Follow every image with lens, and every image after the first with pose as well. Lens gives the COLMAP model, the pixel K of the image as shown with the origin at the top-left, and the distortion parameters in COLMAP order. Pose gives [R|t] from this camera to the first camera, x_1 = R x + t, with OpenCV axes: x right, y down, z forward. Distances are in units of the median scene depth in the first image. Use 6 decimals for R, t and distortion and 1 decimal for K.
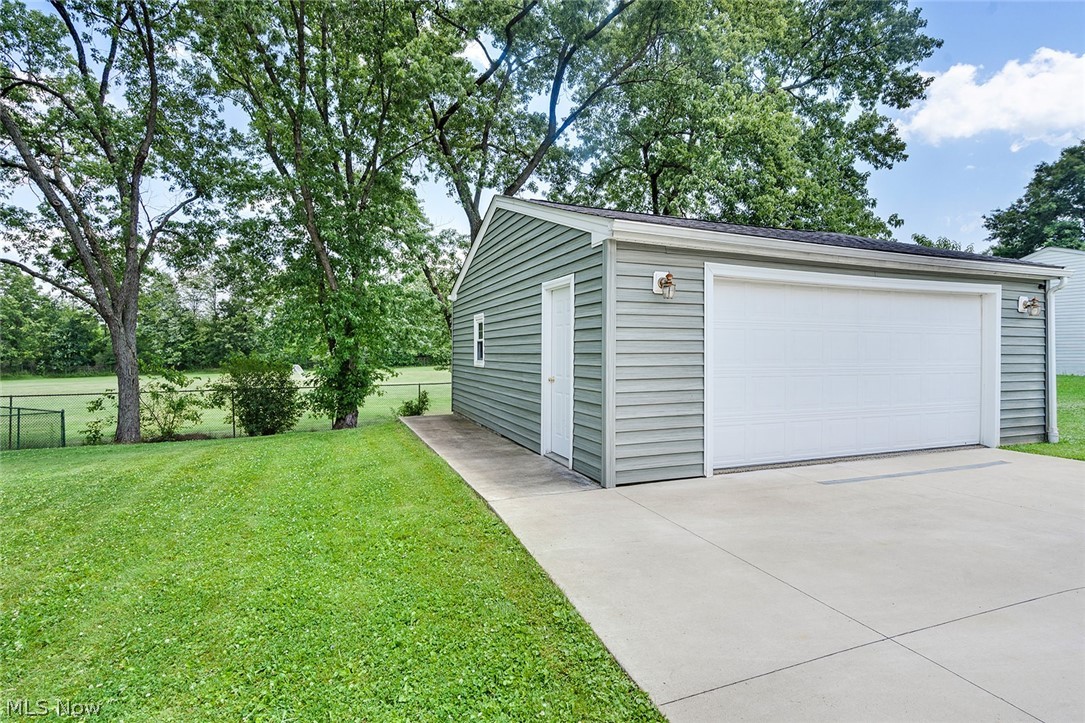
lens RADIAL K [[564.3, 0, 544.4], [0, 564.3, 337.3], [0, 0, 1]] dist [0.019552, -0.000468]
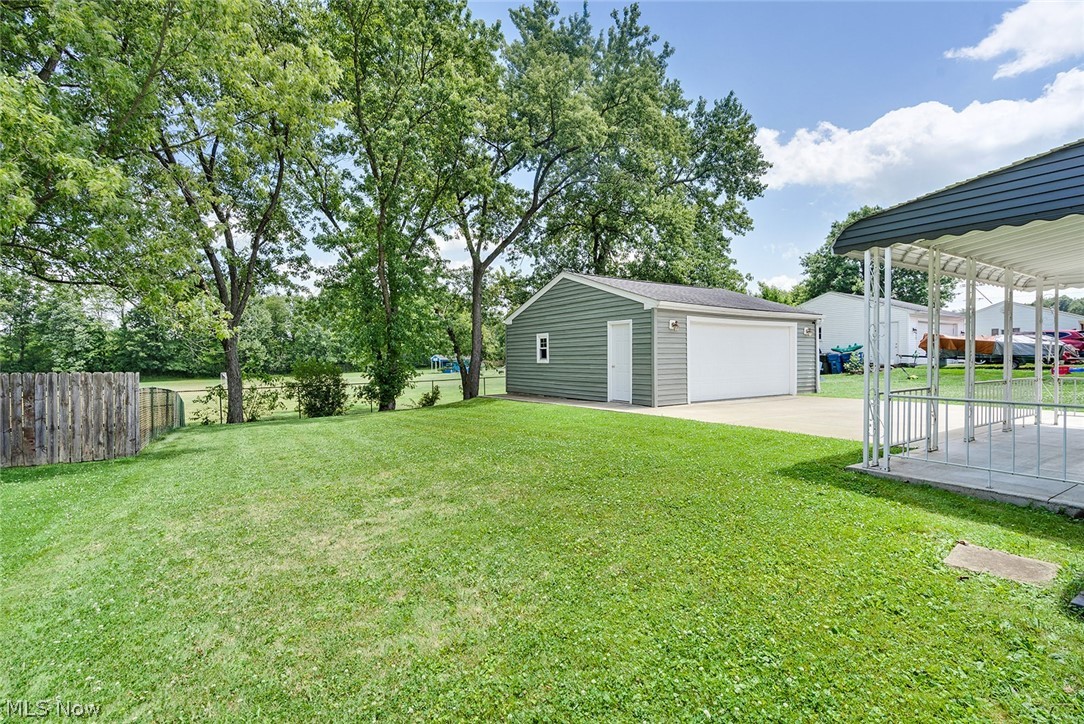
lens RADIAL K [[519.7, 0, 540.3], [0, 519.7, 344.6], [0, 0, 1]] dist [-0.016016, 0.000007]
pose [[0.982950, -0.002407, 0.183858, -0.214839], [0.002643, 0.999996, -0.001038, -0.002410], [-0.183855, 0.001506, 0.982952, -0.309422]]
